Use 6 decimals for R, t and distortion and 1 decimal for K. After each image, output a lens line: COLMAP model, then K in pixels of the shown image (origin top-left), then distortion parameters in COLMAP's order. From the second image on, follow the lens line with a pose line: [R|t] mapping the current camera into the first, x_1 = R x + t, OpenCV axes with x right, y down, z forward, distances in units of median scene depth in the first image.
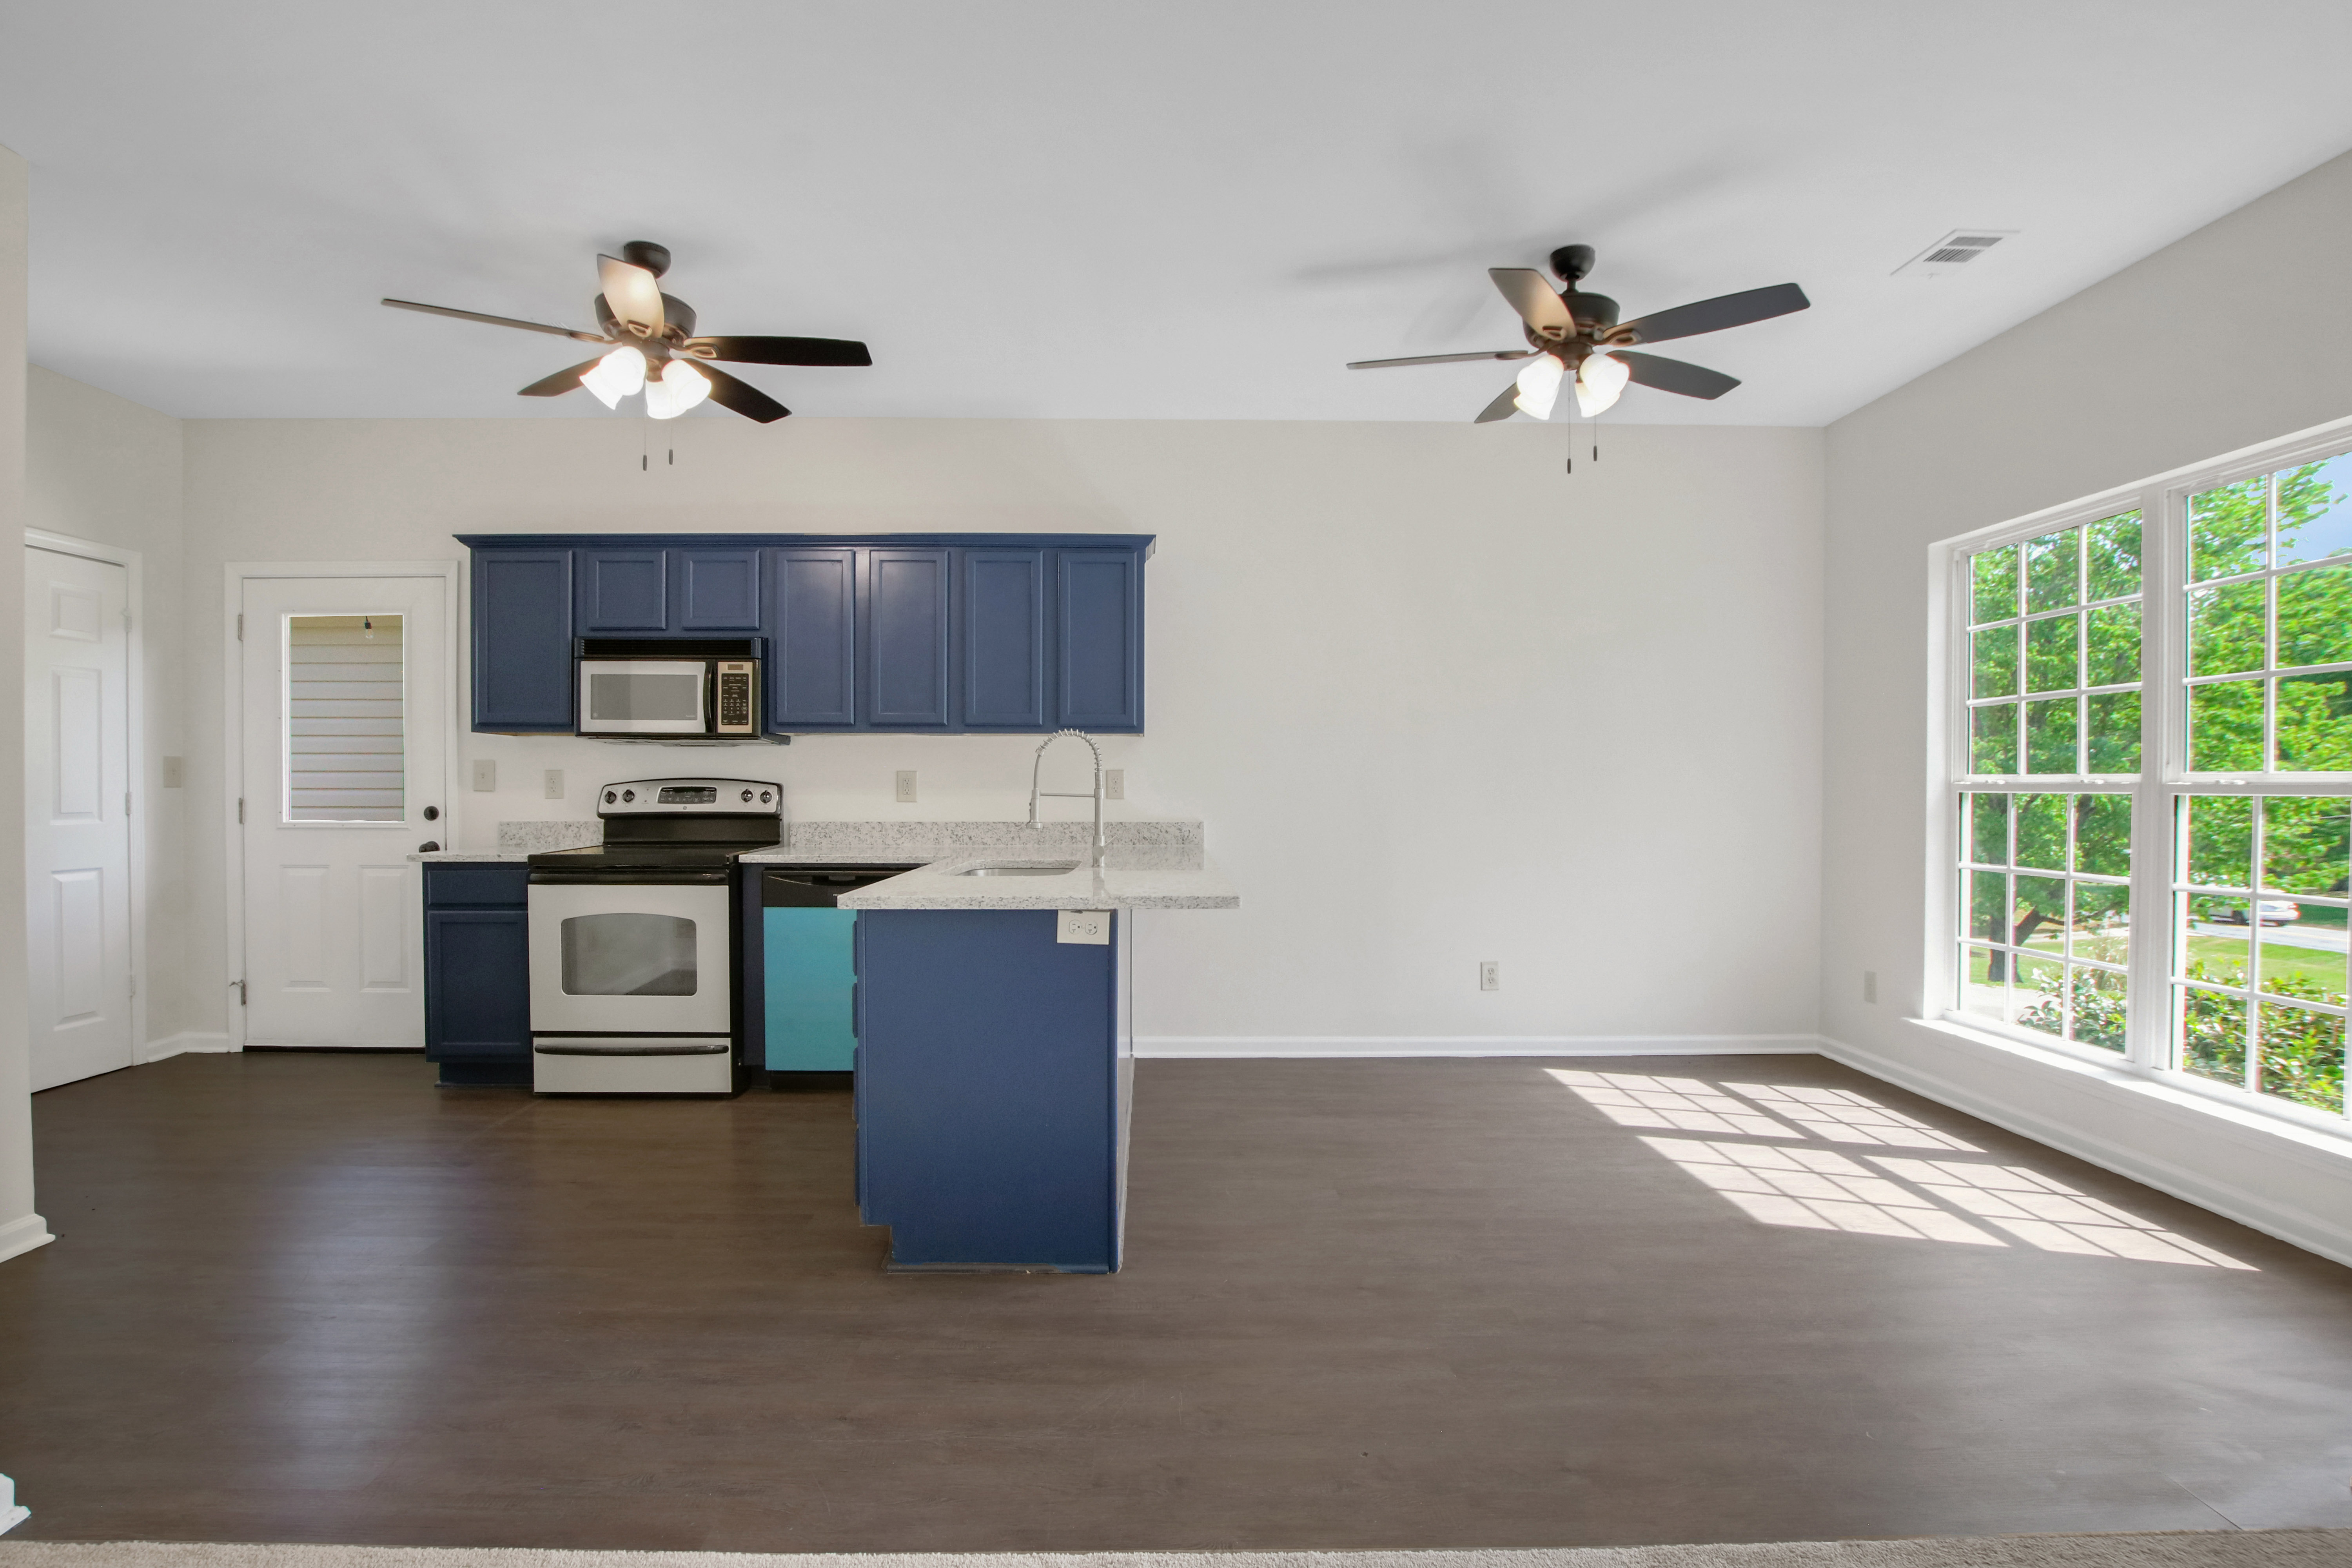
lens RADIAL K [[1166.3, 0, 1156.8], [0, 1166.3, 800.3], [0, 0, 1]] dist [-0.029432, 0.000033]
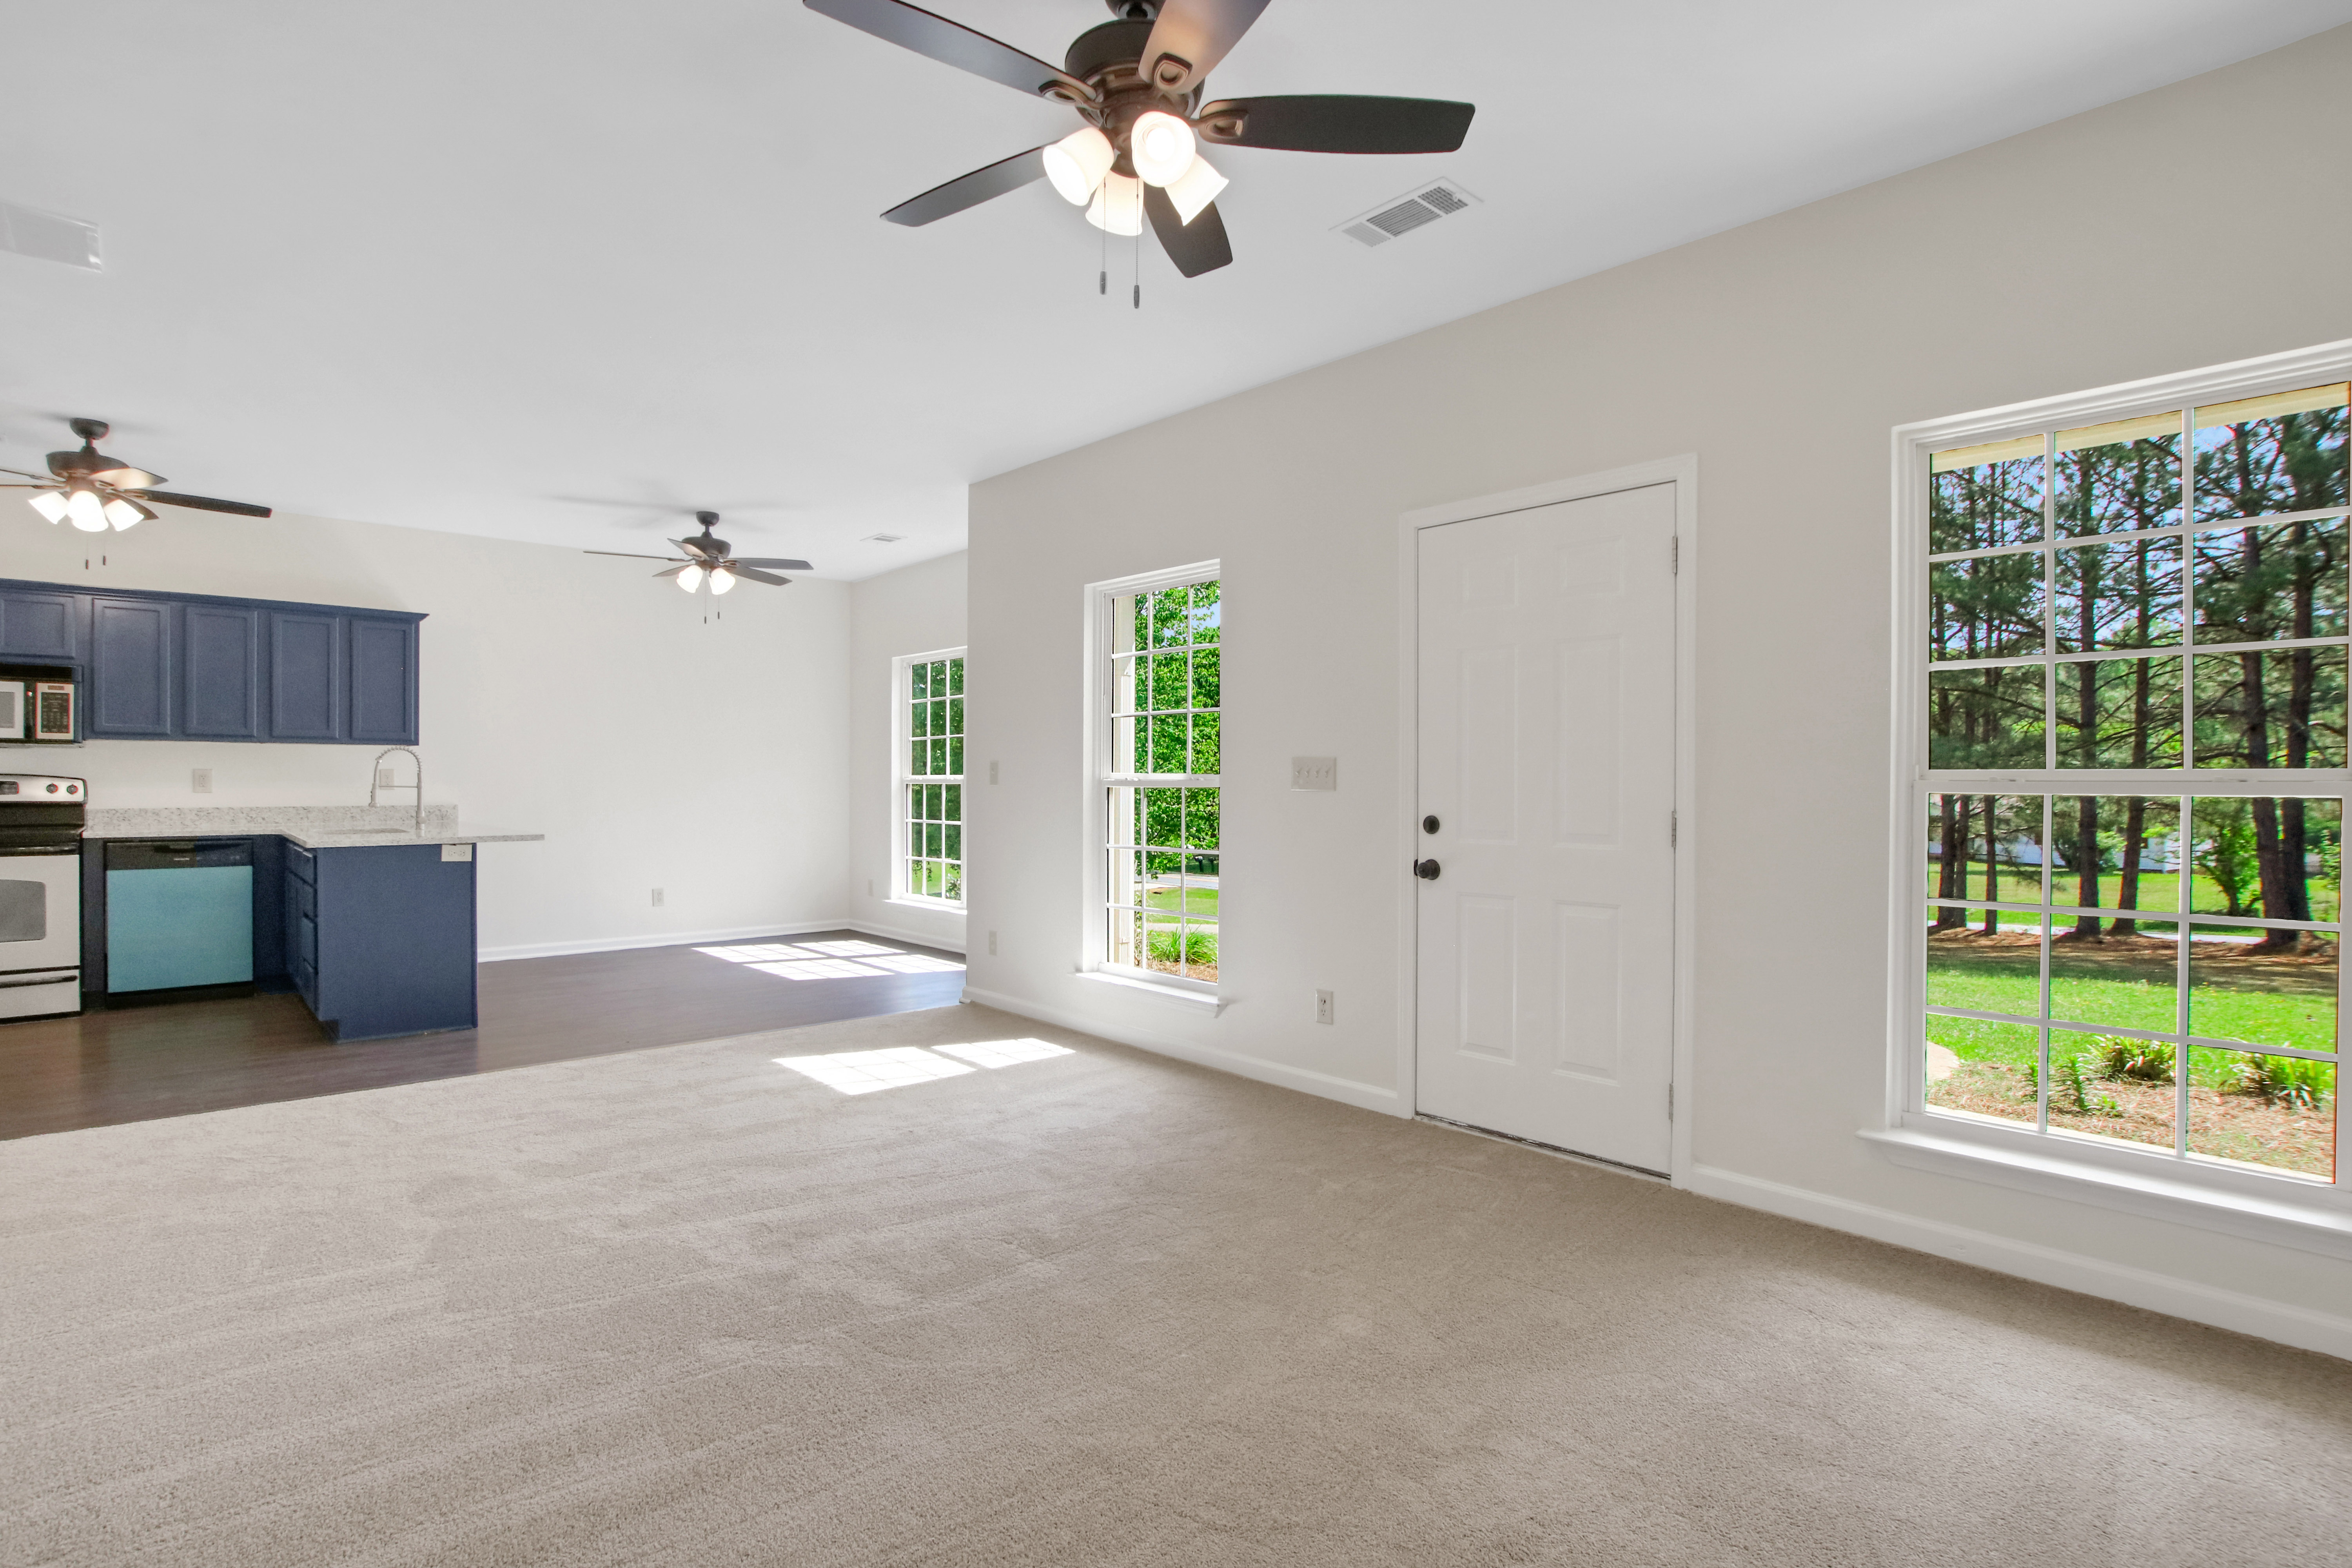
lens RADIAL K [[1159.3, 0, 1166.3], [0, 1159.3, 792.9], [0, 0, 1]] dist [-0.039996, 0.009181]
pose [[0.750828, -0.005733, 0.660472, -0.261453], [0.008009, 0.999968, -0.000425, 0.011689], [-0.660449, 0.005609, 0.750850, -0.734955]]
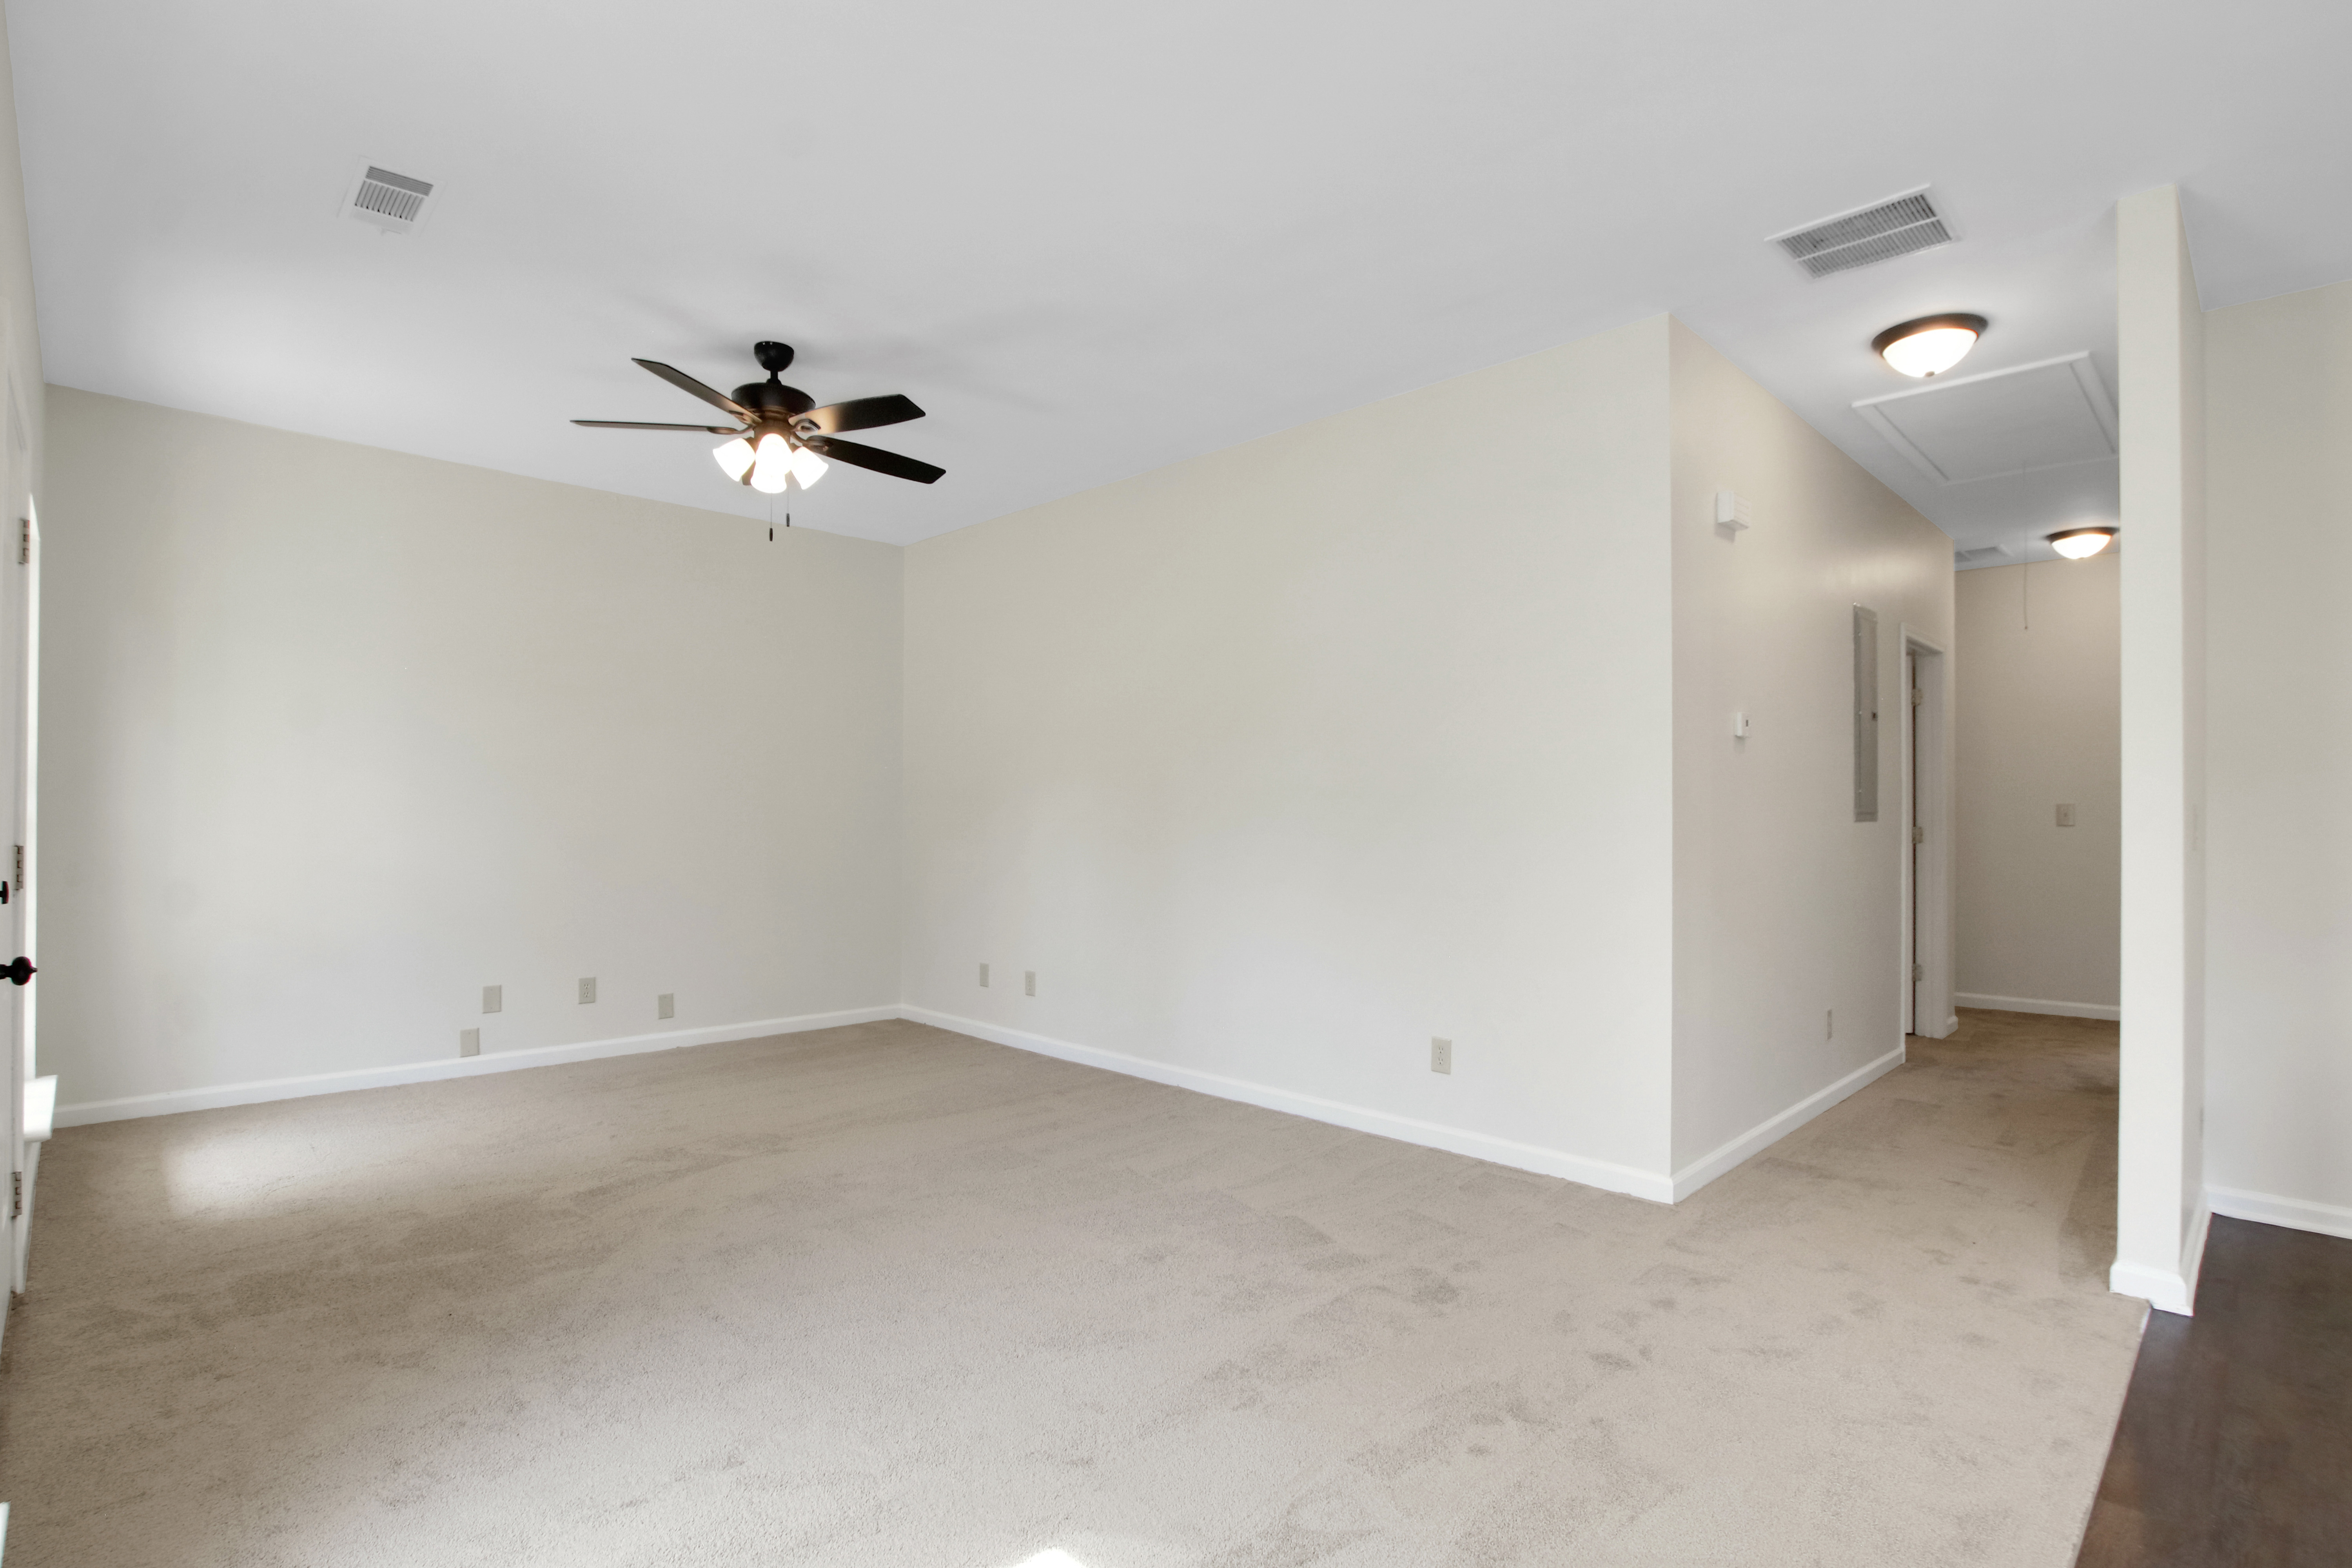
lens RADIAL K [[1187.7, 0, 1177.9], [0, 1187.7, 799.1], [0, 0, 1]] dist [-0.031173, 0.001202]
pose [[-0.704913, -0.012001, -0.709192, 0.444558], [-0.017463, 0.999847, 0.000438, -0.009797], [0.709078, 0.012693, -0.705015, 0.437437]]
